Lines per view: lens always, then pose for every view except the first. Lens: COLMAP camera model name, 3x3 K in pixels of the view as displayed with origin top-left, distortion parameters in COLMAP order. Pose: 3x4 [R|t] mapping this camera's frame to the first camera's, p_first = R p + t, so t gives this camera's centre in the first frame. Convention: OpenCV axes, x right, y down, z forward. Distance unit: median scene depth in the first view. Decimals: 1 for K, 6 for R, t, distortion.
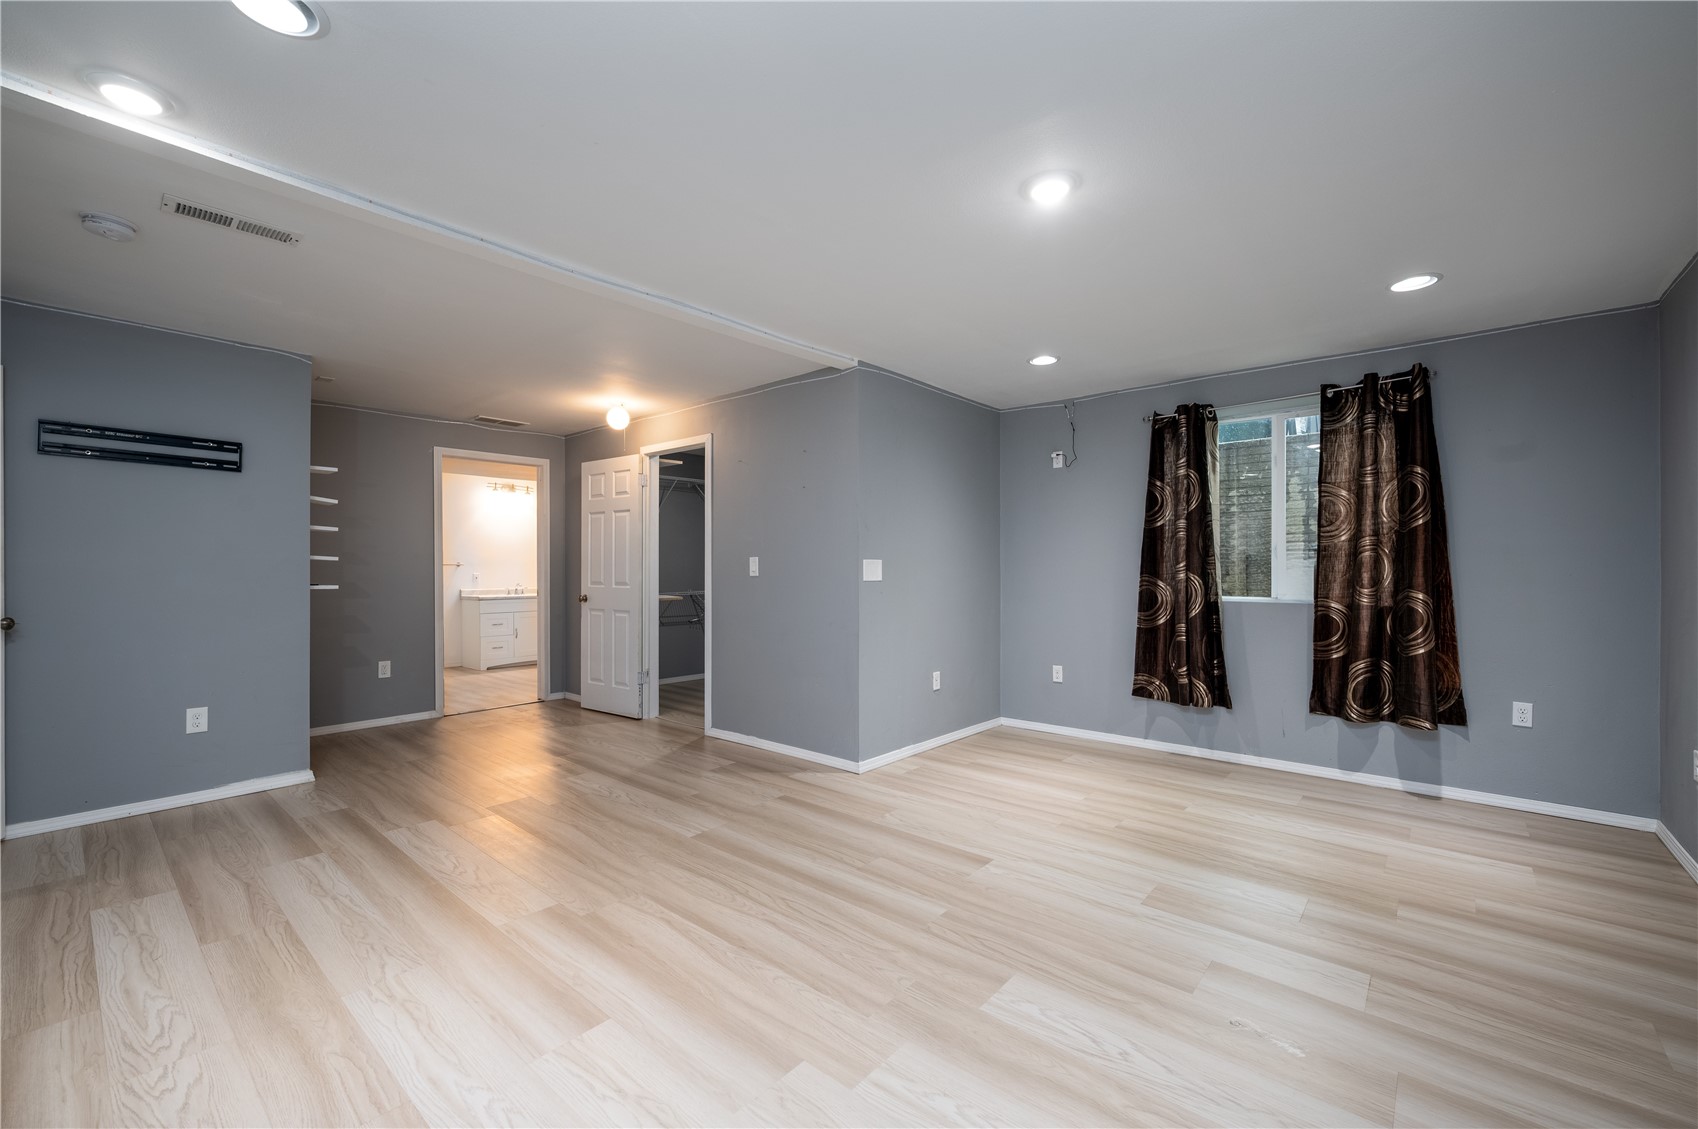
lens RADIAL K [[698.2, 0, 849.2], [0, 698.2, 565.1], [0, 0, 1]] dist [0.001318, 0.000309]
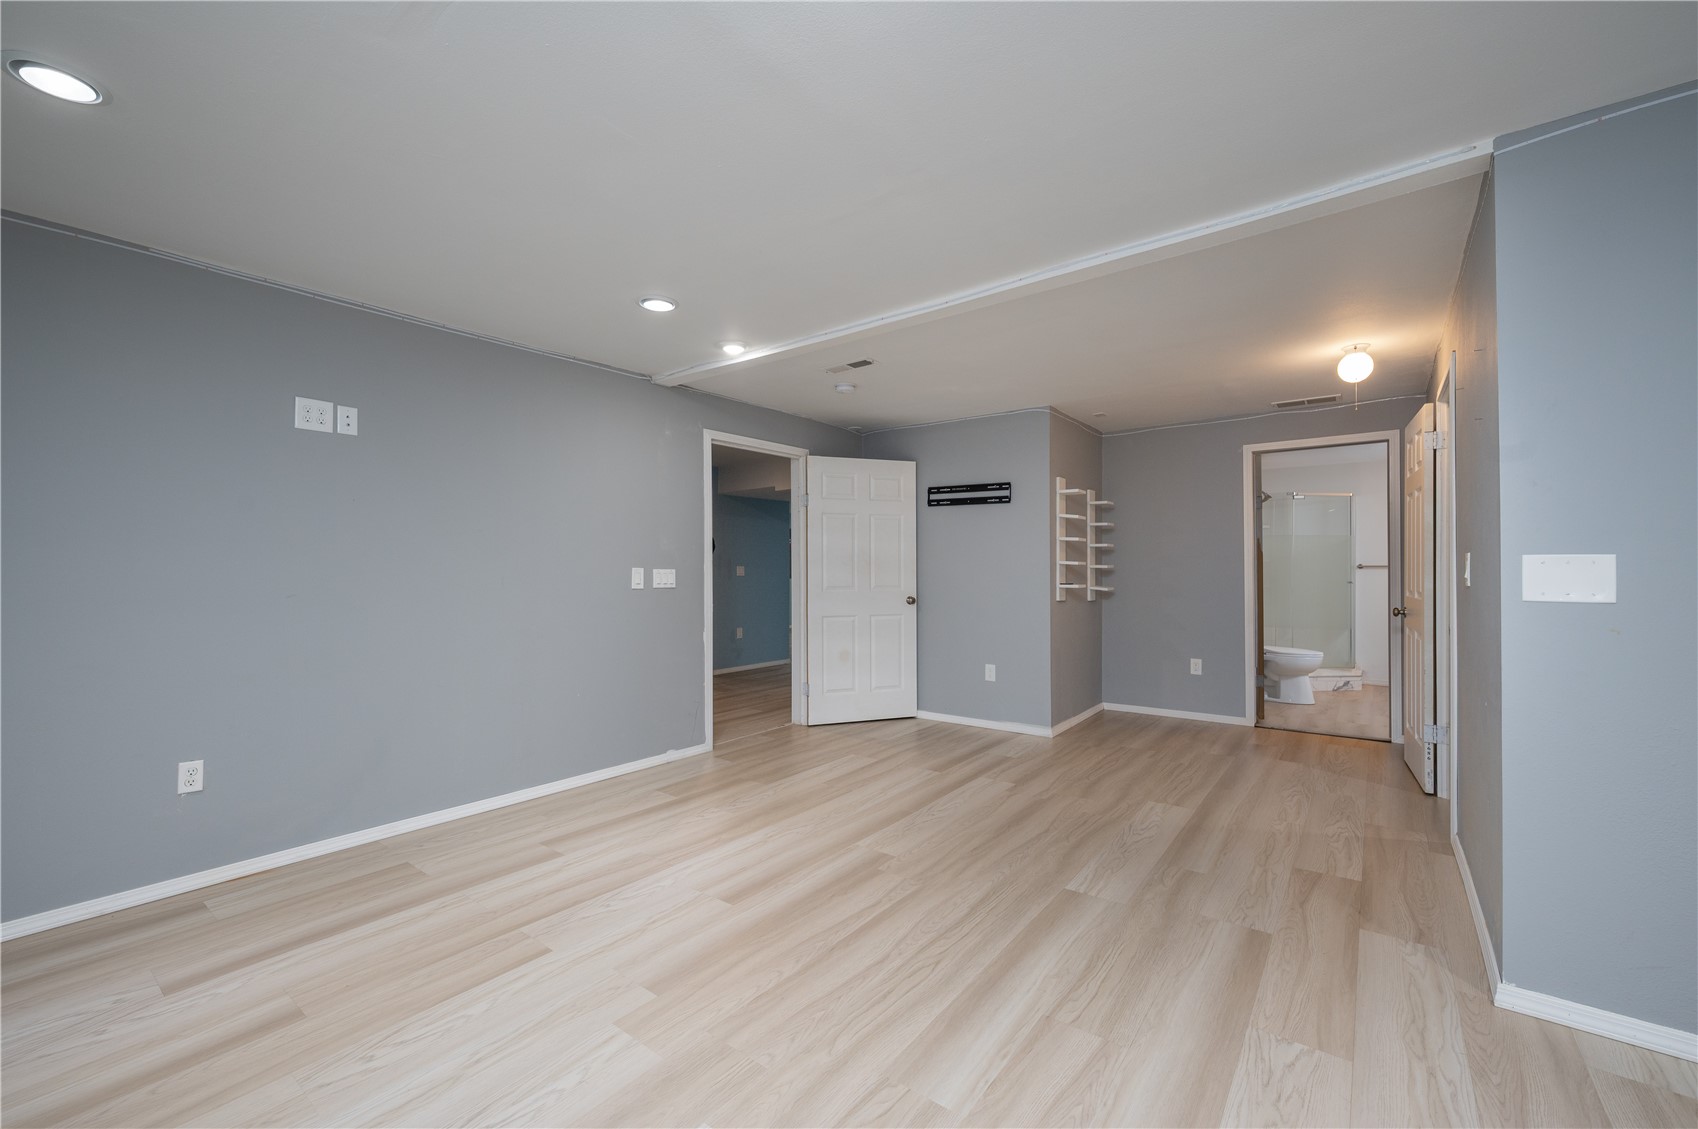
lens RADIAL K [[698.2, 0, 837.4], [0, 698.2, 569.8], [0, 0, 1]] dist [0.001318, 0.000309]
pose [[0.044159, 0.001220, -0.999024, 0.568086], [0.005762, 0.999982, 0.001475, -0.002282], [0.999008, -0.005821, 0.044152, 0.637958]]
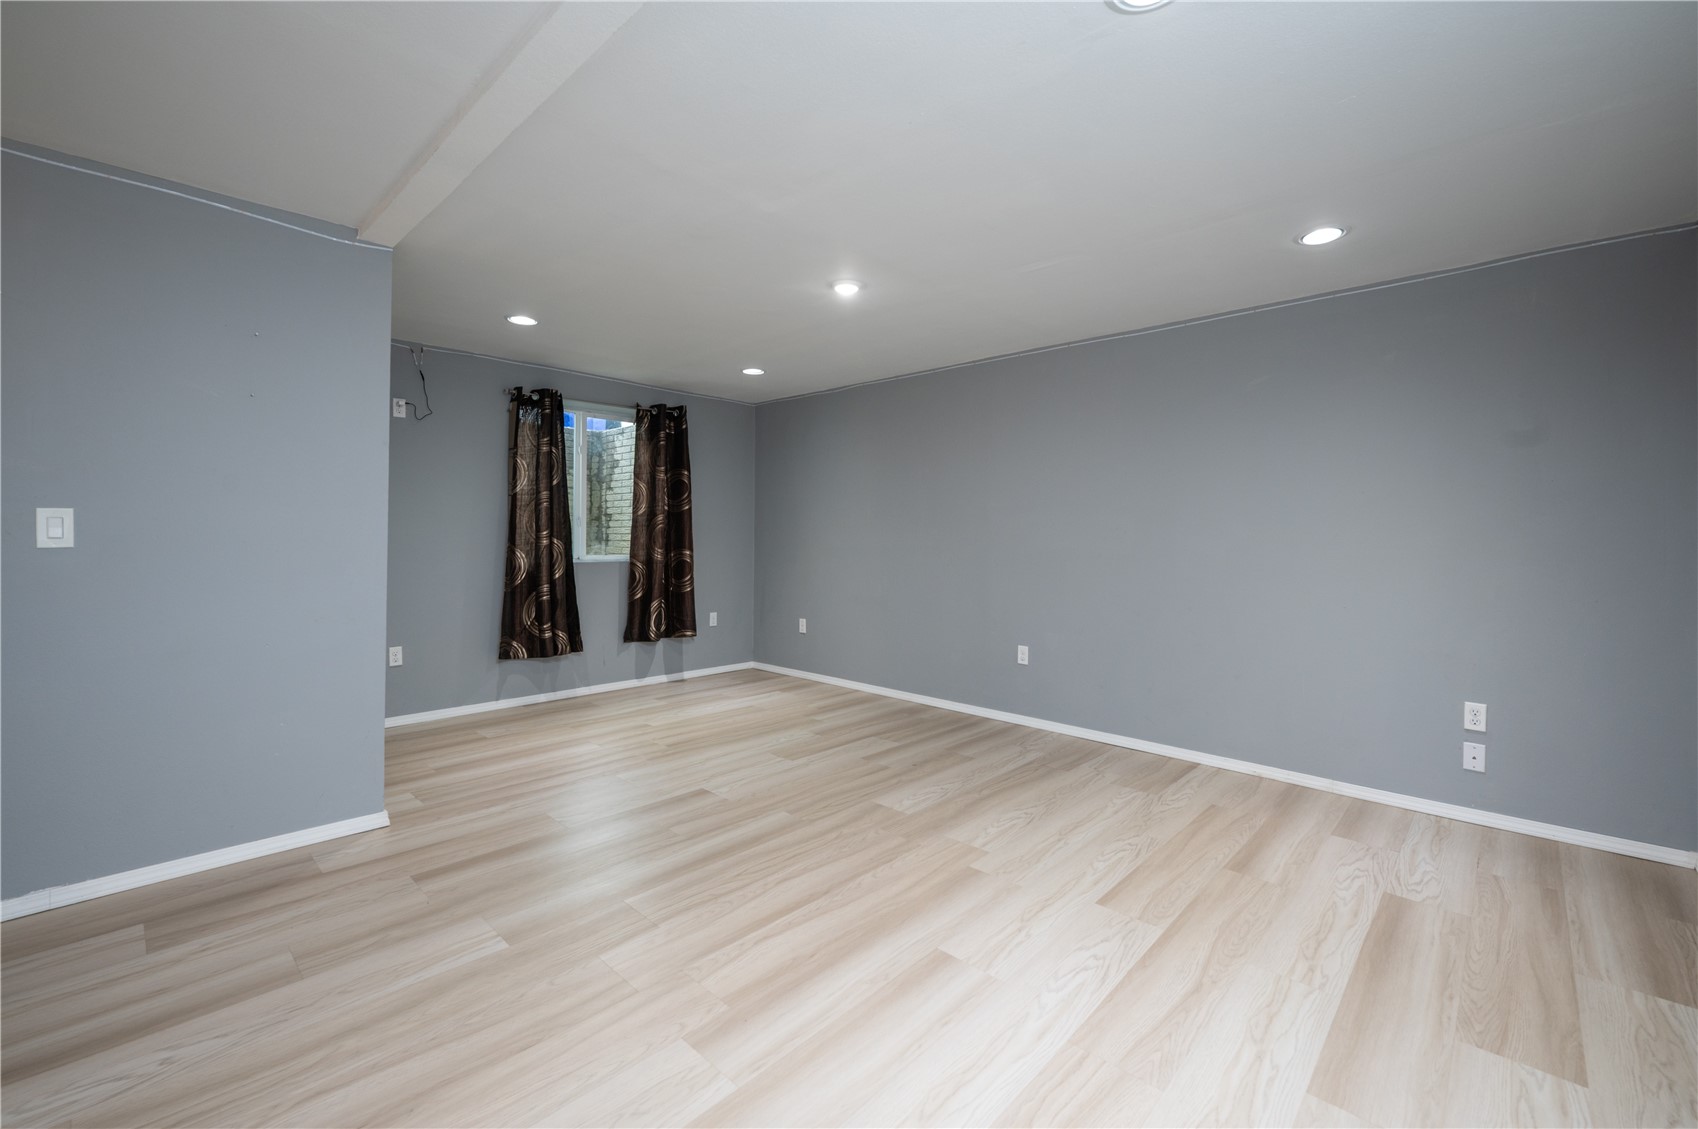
lens RADIAL K [[698.2, 0, 845.0], [0, 698.2, 537.6], [0, 0, 1]] dist [0.001318, 0.000309]
pose [[0.048661, 0.000403, 0.998815, -0.804458], [-0.012772, 0.999918, 0.000218, 0.002707], [-0.998734, -0.012767, 0.048662, 0.611819]]
